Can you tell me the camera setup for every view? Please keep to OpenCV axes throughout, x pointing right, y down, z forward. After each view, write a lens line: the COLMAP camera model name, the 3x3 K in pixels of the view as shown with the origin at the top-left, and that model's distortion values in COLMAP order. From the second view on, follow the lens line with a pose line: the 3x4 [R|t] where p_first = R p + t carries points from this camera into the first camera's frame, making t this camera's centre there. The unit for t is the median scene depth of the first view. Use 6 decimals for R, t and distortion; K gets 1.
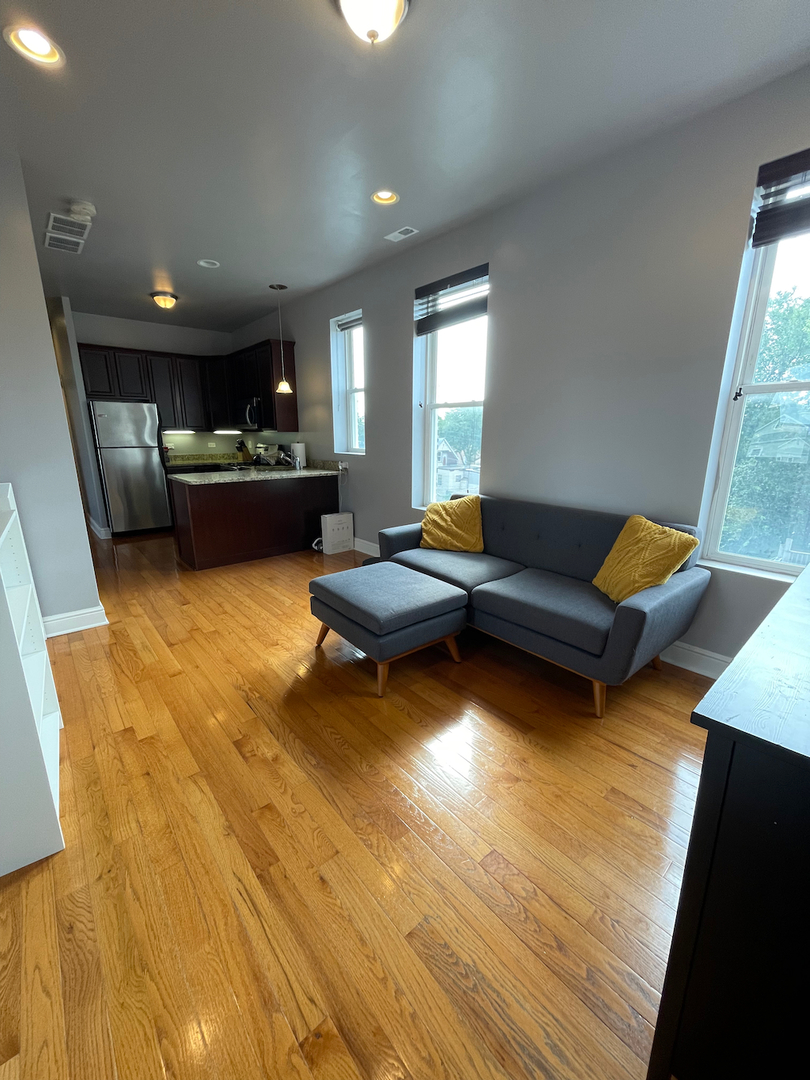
lens RADIAL K [[439.8, 0, 401.7], [0, 439.8, 541.8], [0, 0, 1]] dist [0.001386, 0.000373]
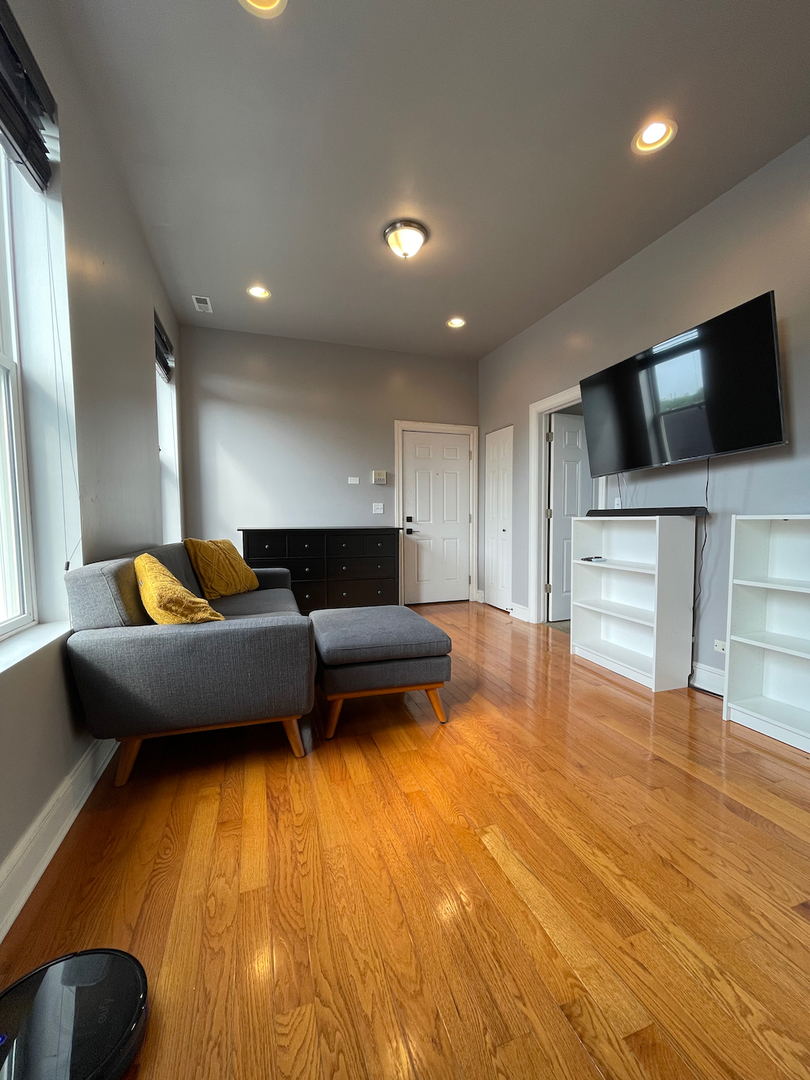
lens RADIAL K [[439.8, 0, 405.5], [0, 439.8, 550.4], [0, 0, 1]] dist [0.001386, 0.000373]
pose [[-0.928356, -0.023488, 0.370950, -0.203272], [0.093716, 0.950967, 0.294752, -0.149571], [-0.359684, 0.308399, -0.880635, 0.814446]]
